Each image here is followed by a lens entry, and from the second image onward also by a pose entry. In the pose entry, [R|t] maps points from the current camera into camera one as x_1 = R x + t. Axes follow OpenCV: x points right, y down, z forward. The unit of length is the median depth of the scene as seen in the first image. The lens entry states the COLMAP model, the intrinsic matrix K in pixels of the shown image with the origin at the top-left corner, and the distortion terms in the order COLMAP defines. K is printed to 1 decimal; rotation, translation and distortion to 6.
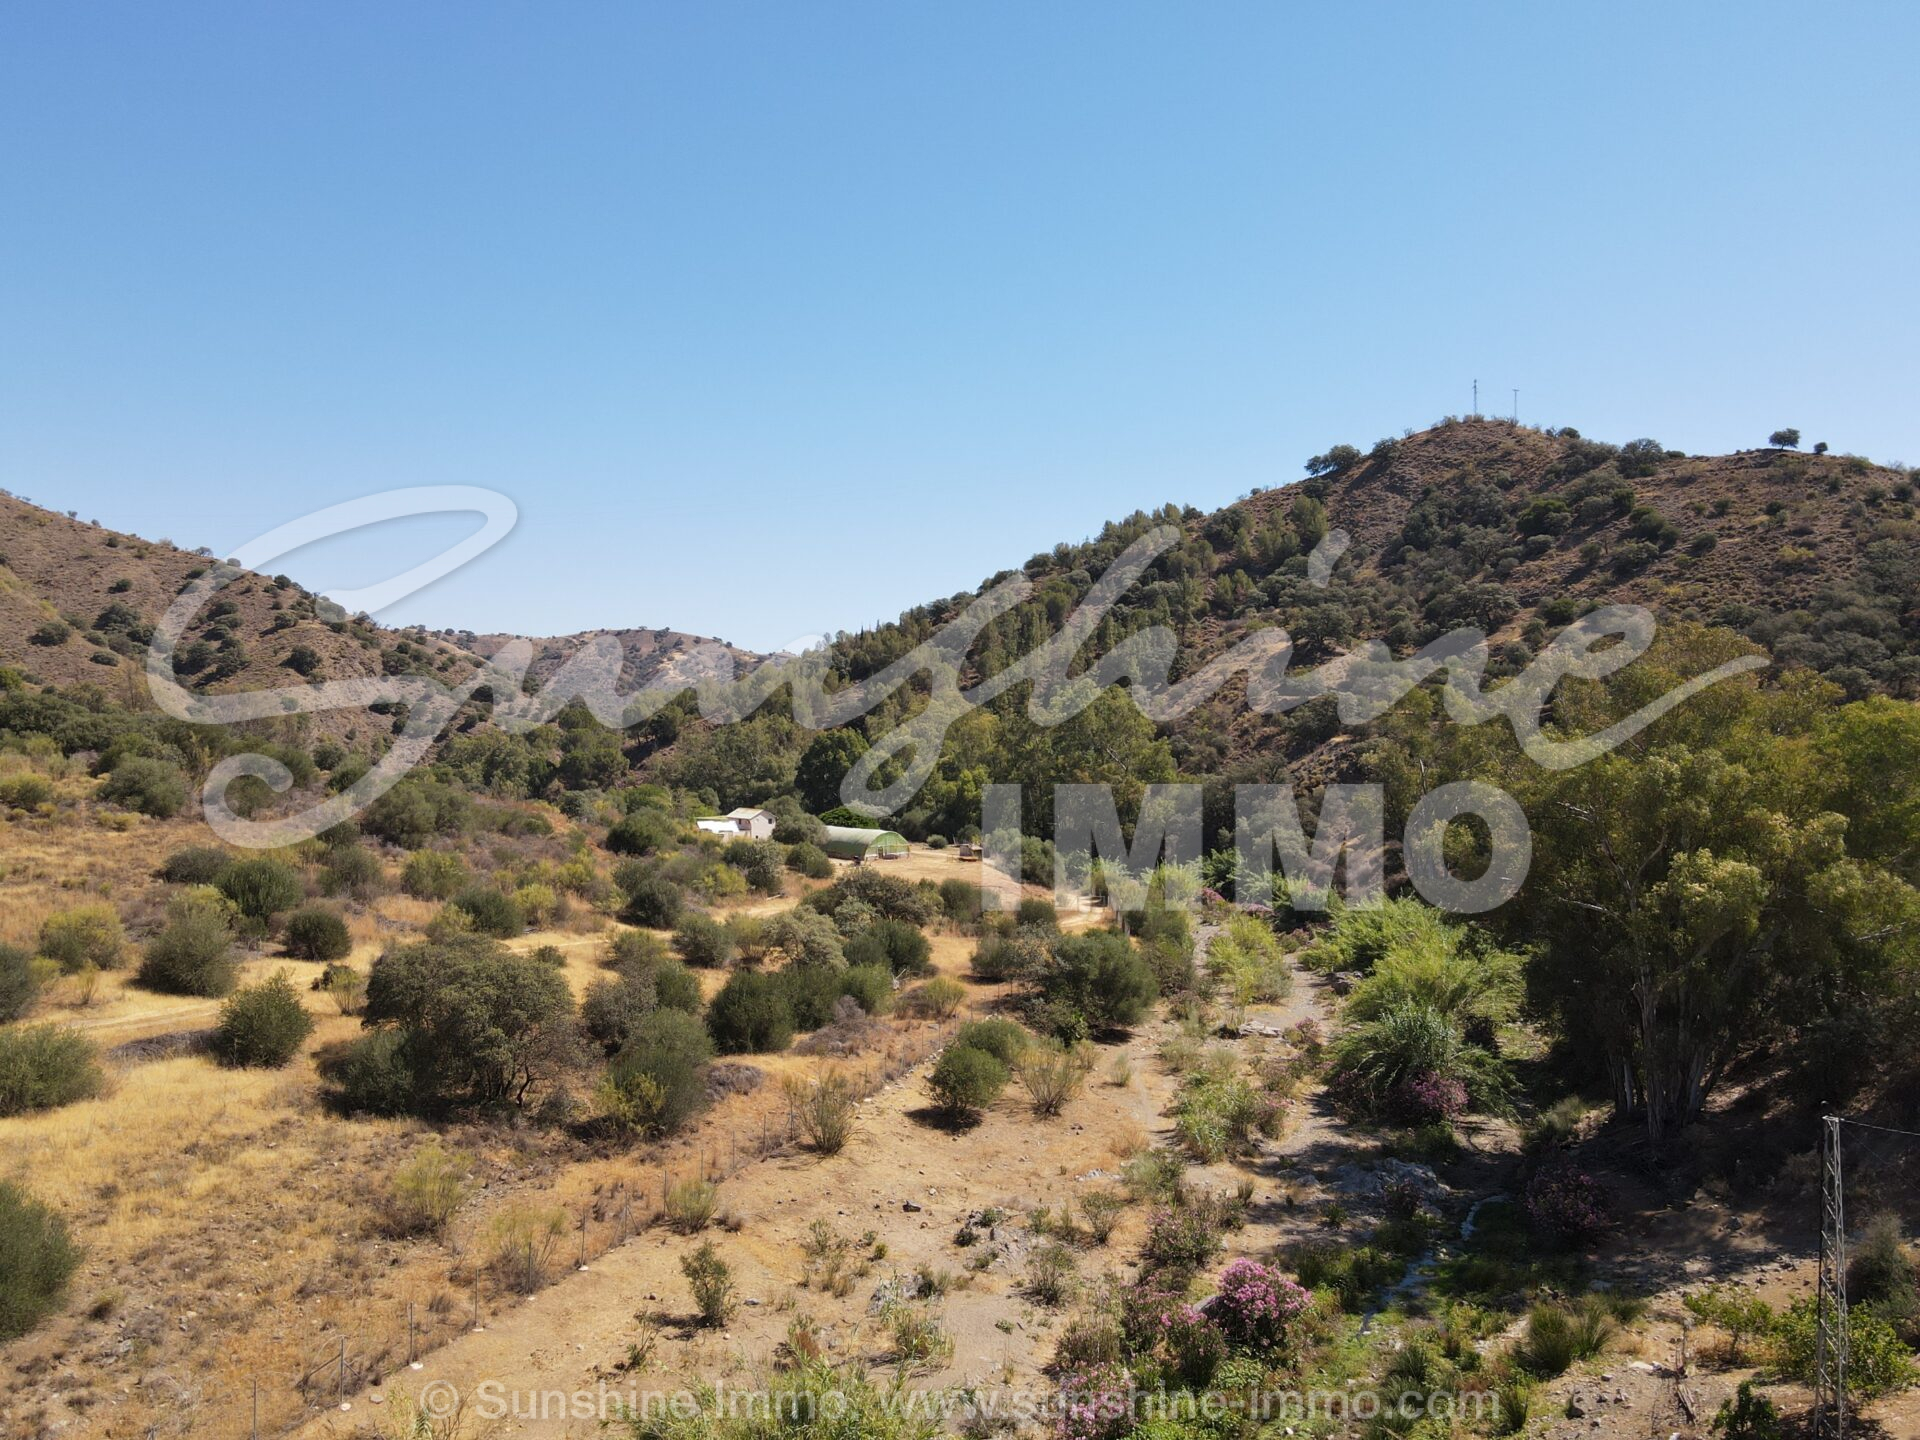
lens RADIAL K [[1414.0, 0, 950.7], [0, 1414.0, 717.1], [0, 0, 1]] dist [0.001197, 0.021388]
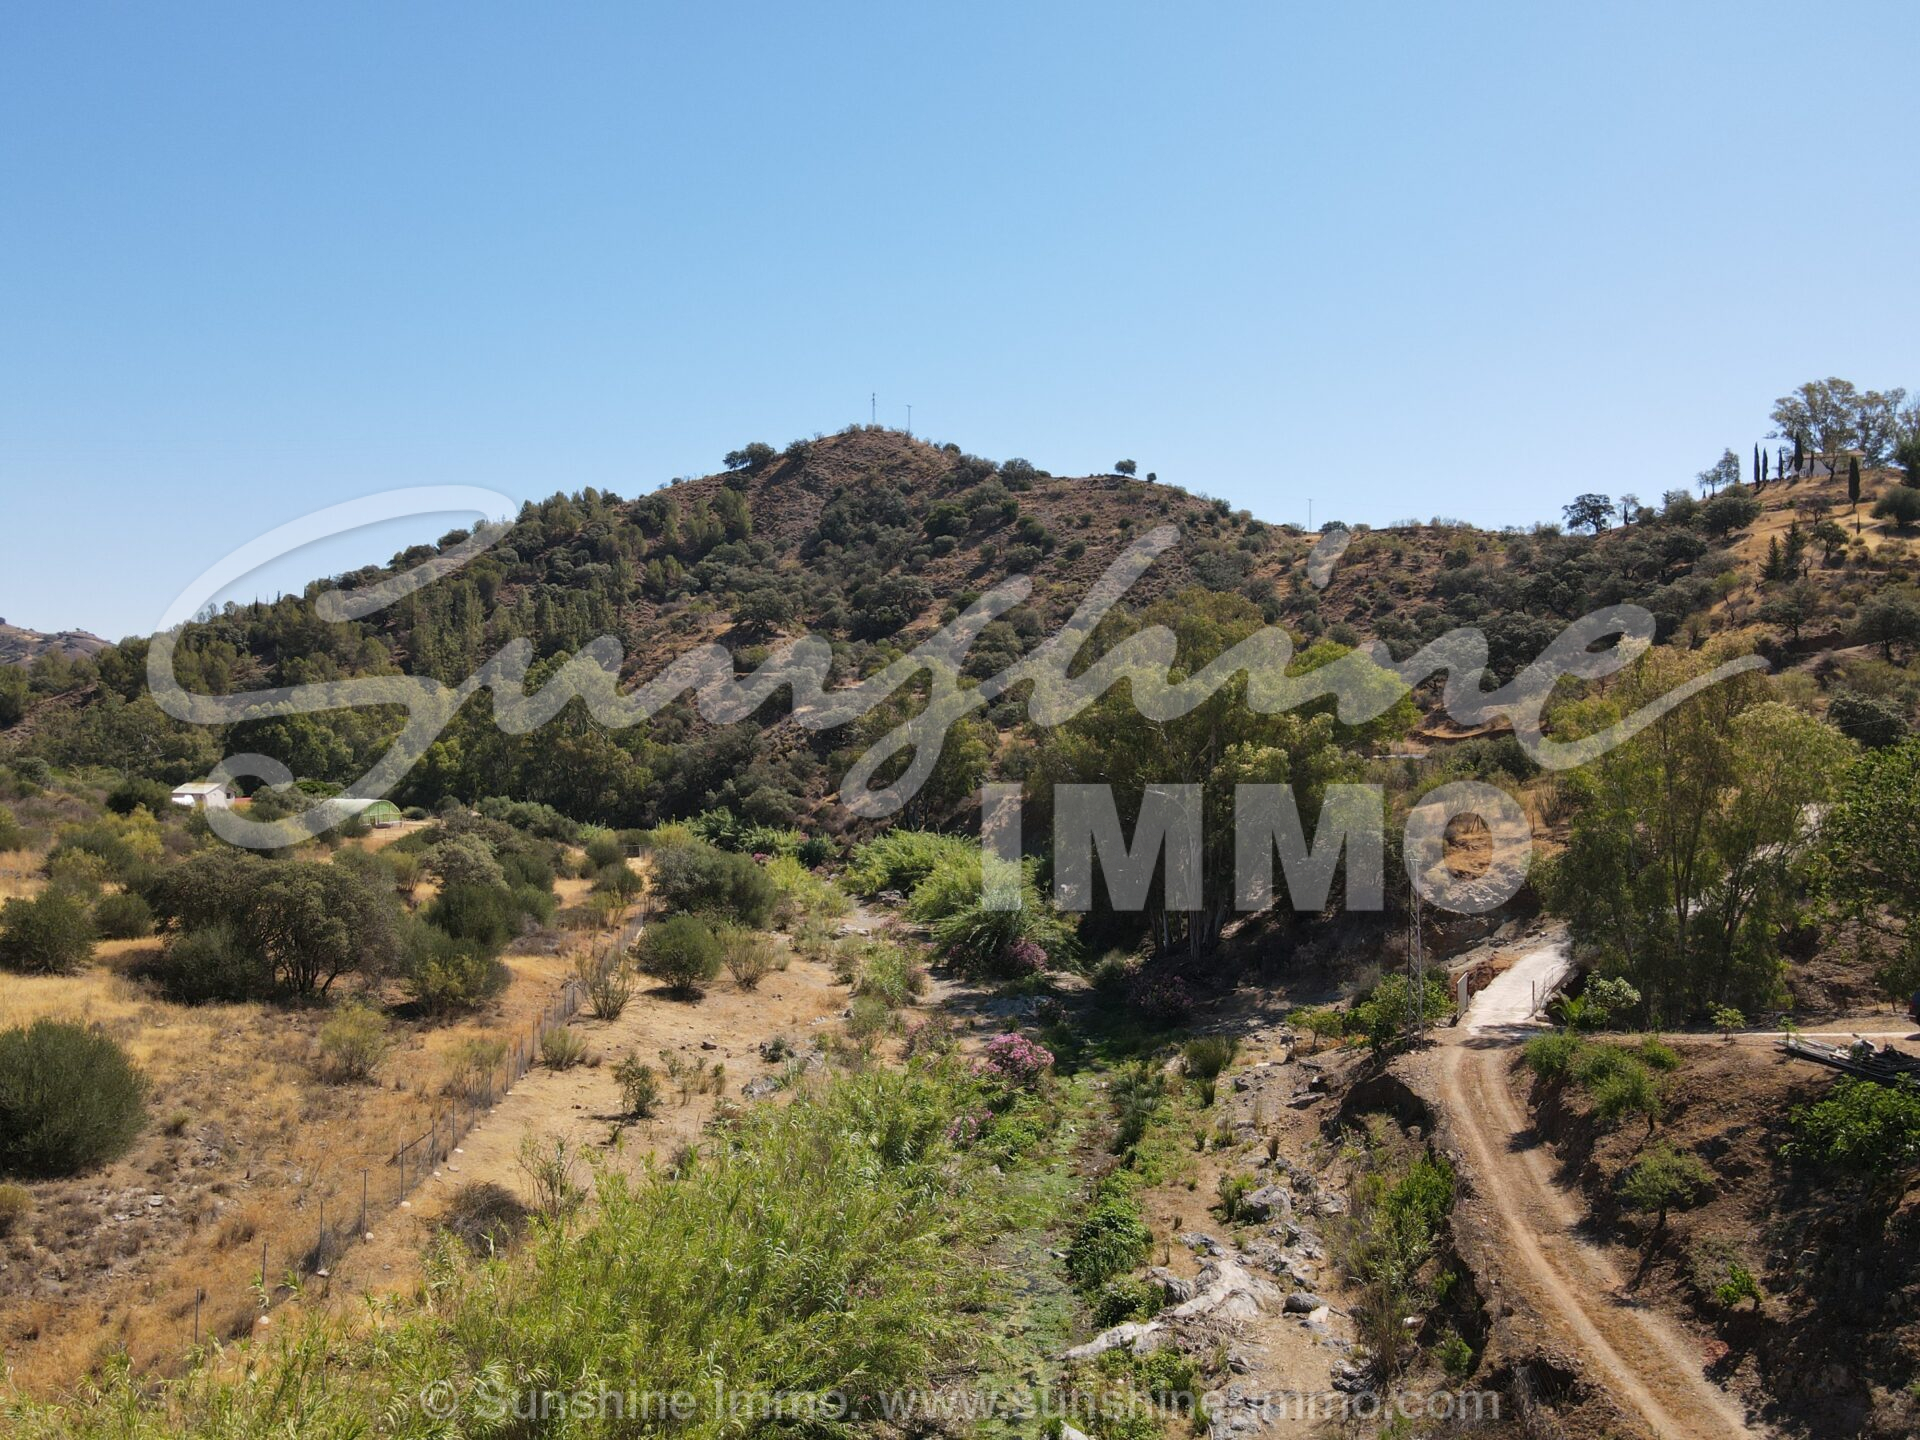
lens RADIAL K [[1414.0, 0, 953.5], [0, 1414.0, 724.0], [0, 0, 1]] dist [0.001197, 0.021388]
pose [[0.902801, -0.003704, 0.430043, -0.068233], [-0.000368, 0.999956, 0.009385, 0.012253], [-0.430059, -0.008631, 0.902759, -0.031271]]
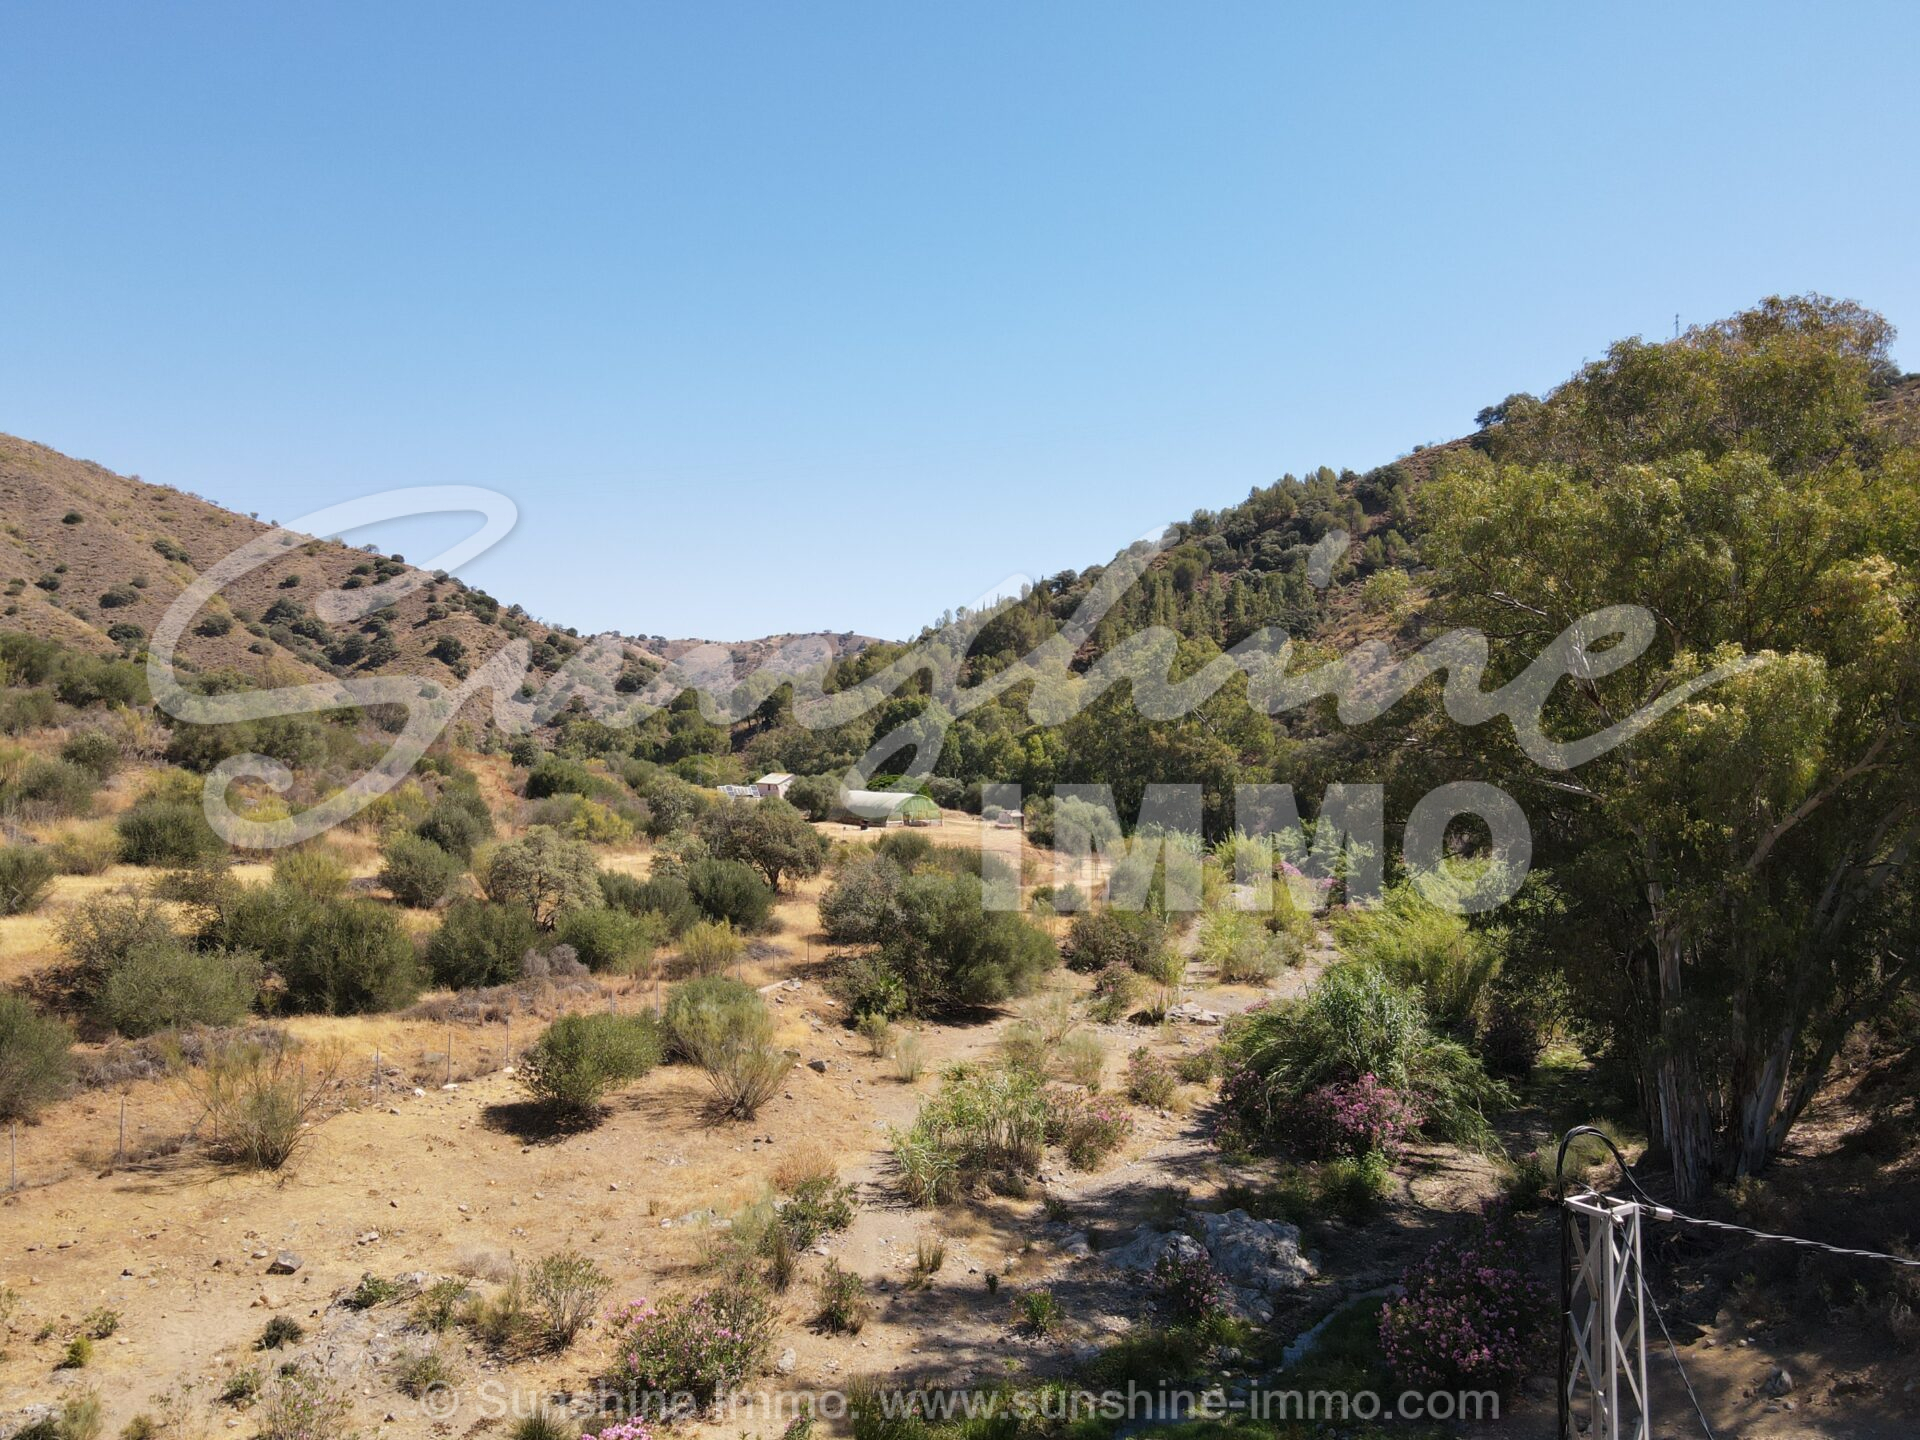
lens RADIAL K [[1414.0, 0, 946.2], [0, 1414.0, 716.2], [0, 0, 1]] dist [0.001197, 0.021388]
pose [[0.990007, -0.003015, -0.140988, 0.063273], [0.002235, 0.999981, -0.005691, 0.023957], [0.141002, 0.005319, 0.989995, 0.088519]]
